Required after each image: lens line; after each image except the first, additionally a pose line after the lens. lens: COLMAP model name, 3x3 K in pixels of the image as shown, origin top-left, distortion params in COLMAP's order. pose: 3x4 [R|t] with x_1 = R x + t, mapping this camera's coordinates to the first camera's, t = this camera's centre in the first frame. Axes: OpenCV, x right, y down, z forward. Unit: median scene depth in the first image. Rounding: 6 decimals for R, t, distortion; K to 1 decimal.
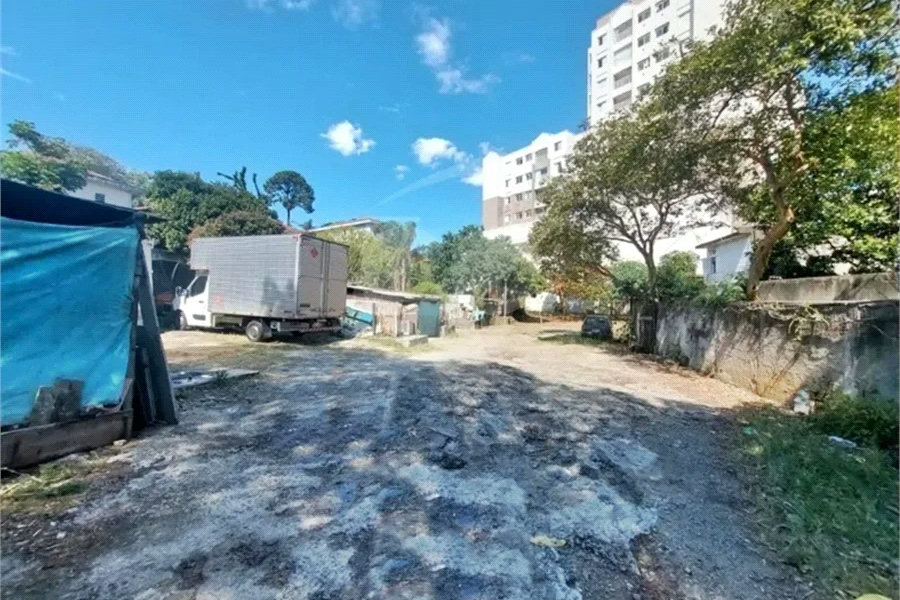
lens RADIAL K [[359.6, 0, 449.2], [0, 359.6, 300.2], [0, 0, 1]] dist [-0.003935, 0.000743]
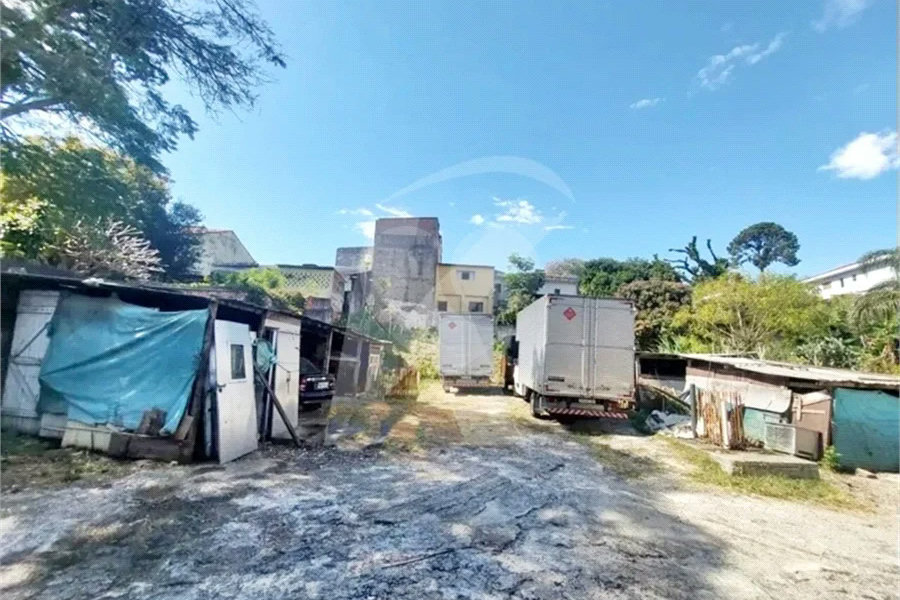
lens RADIAL K [[359.6, 0, 465.1], [0, 359.6, 285.6], [0, 0, 1]] dist [-0.003935, 0.000743]
pose [[0.384830, -0.183592, -0.904544, 0.116183], [-0.043193, 0.975362, -0.216341, -0.002929], [0.921976, 0.122324, 0.367418, 0.189787]]
